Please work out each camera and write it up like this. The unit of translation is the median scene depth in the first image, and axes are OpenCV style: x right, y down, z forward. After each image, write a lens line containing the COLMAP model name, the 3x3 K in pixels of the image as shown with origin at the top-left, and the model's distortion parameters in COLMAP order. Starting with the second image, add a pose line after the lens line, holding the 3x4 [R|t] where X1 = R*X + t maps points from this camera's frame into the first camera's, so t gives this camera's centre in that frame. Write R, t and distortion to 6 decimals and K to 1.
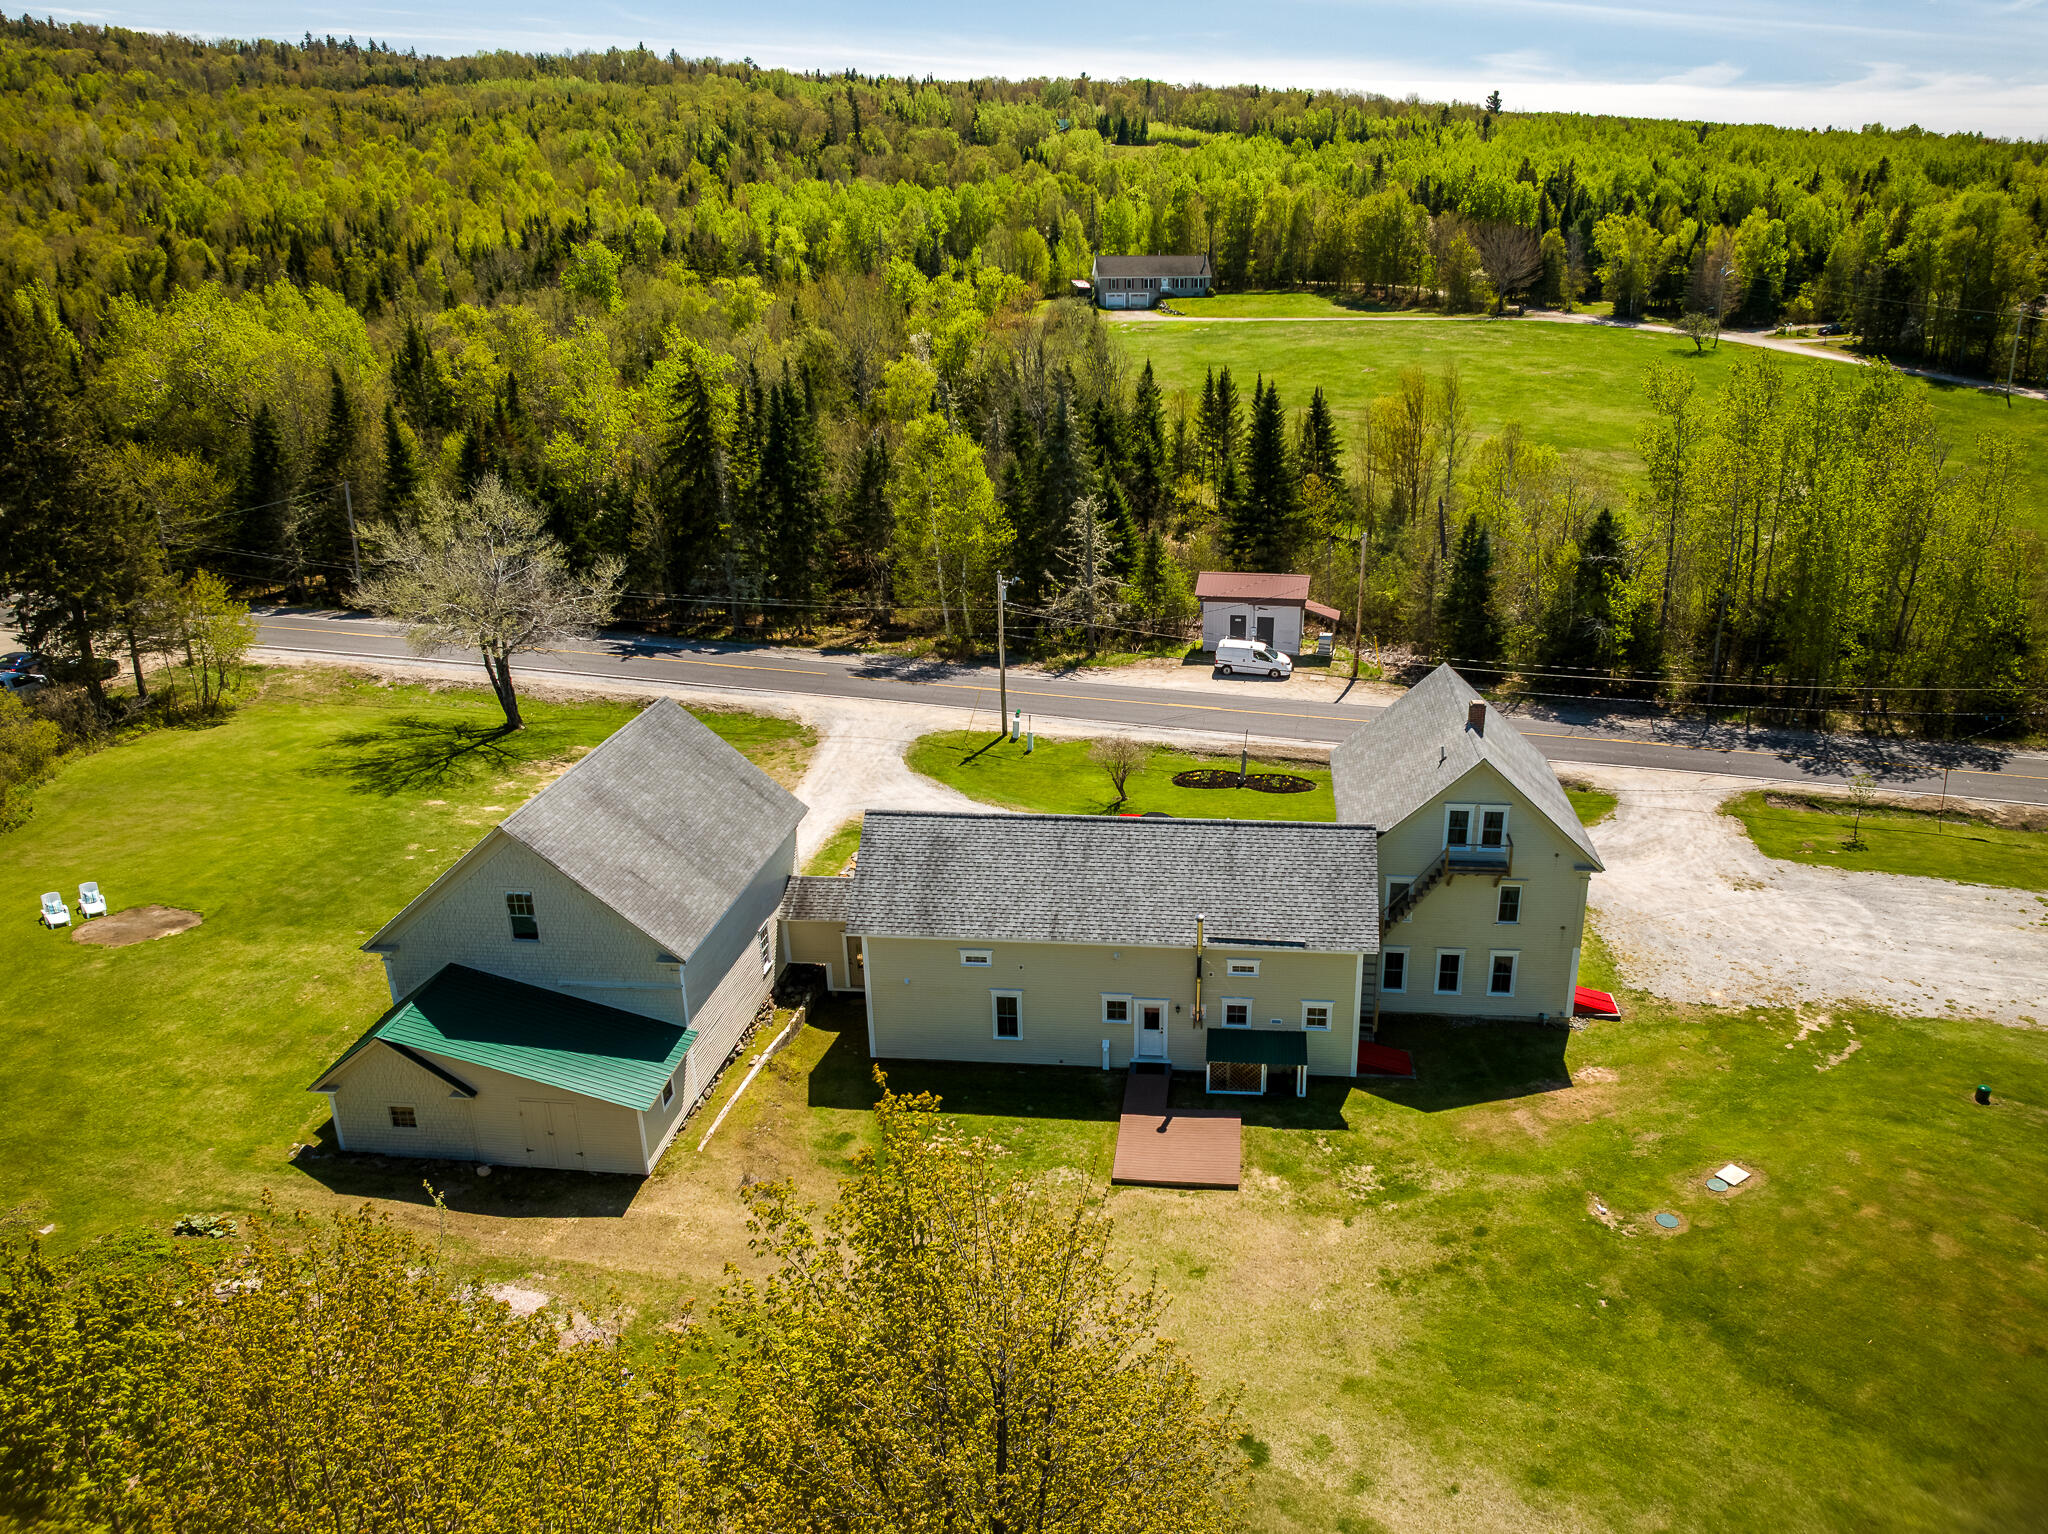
lens RADIAL K [[1484.8, 0, 1137.6], [0, 1484.8, 790.6], [0, 0, 1]] dist [-0.012346, -0.004452]
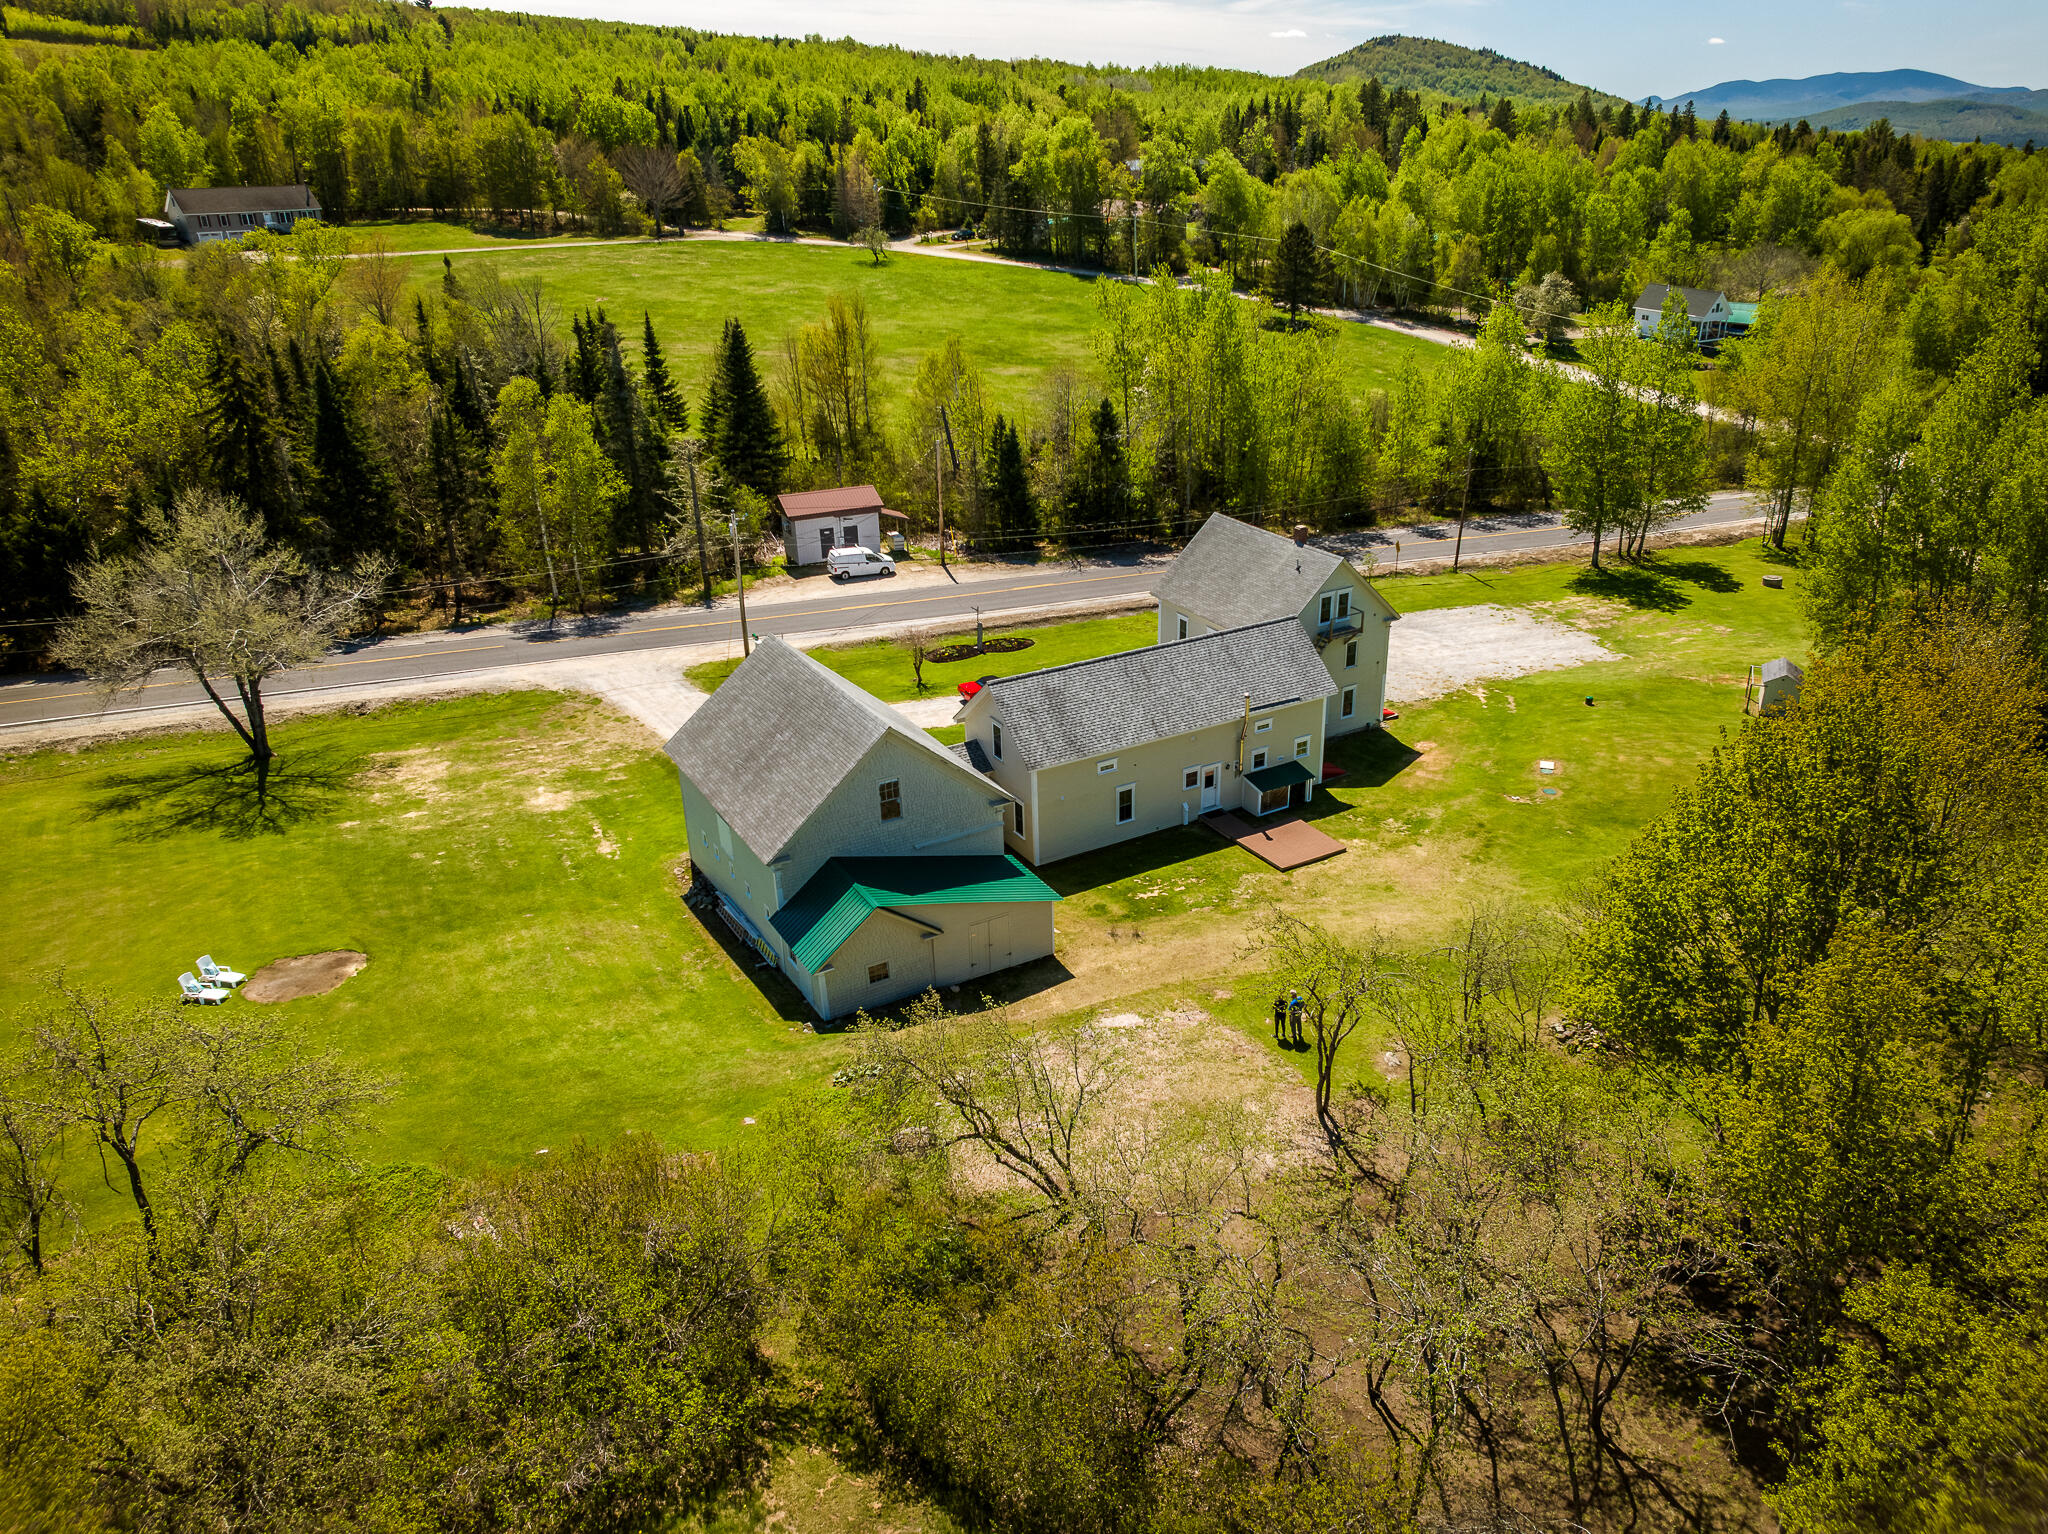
lens RADIAL K [[1484.8, 0, 1137.6], [0, 1484.8, 790.6], [0, 0, 1]] dist [-0.012346, -0.004452]
pose [[0.789036, -0.253923, 0.559414, -0.581992], [0.220626, 0.966959, 0.127726, -0.022317], [-0.573364, 0.022641, 0.818988, -0.084482]]
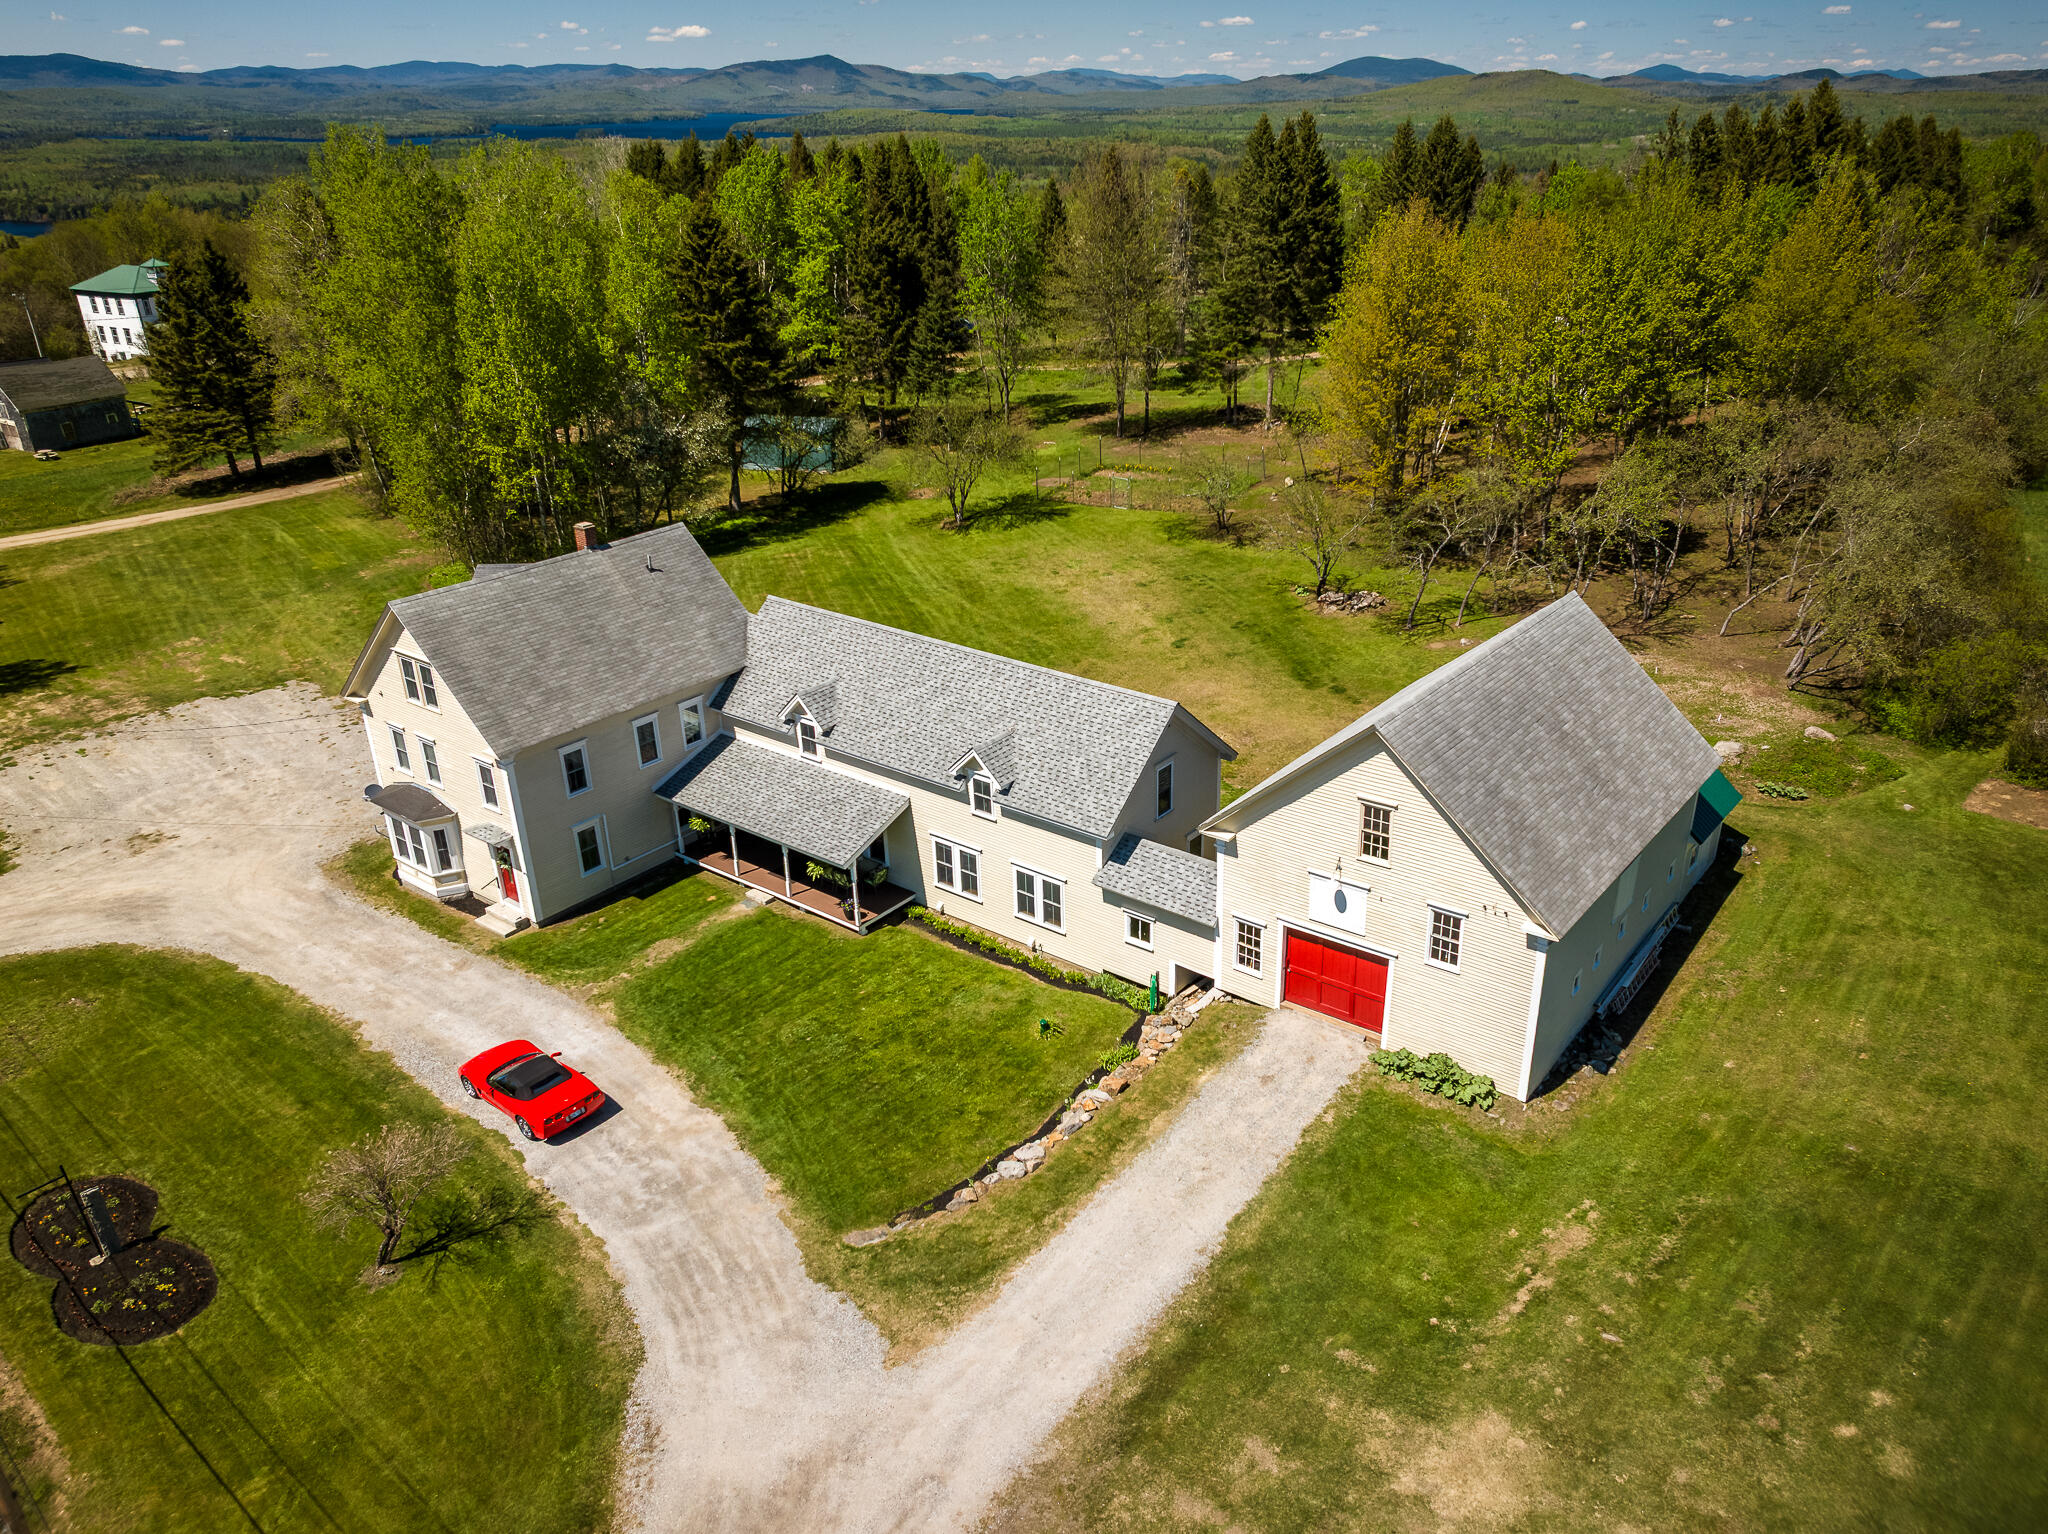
lens RADIAL K [[1494.9, 0, 1158.8], [0, 1494.9, 777.5], [0, 0, 1]] dist [-0.002160, -0.009584]
pose [[-0.860928, -0.215084, 0.461023, -0.411683], [0.185649, 0.710900, 0.678348, -0.384396], [-0.473643, 0.669597, -0.572103, 1.081893]]
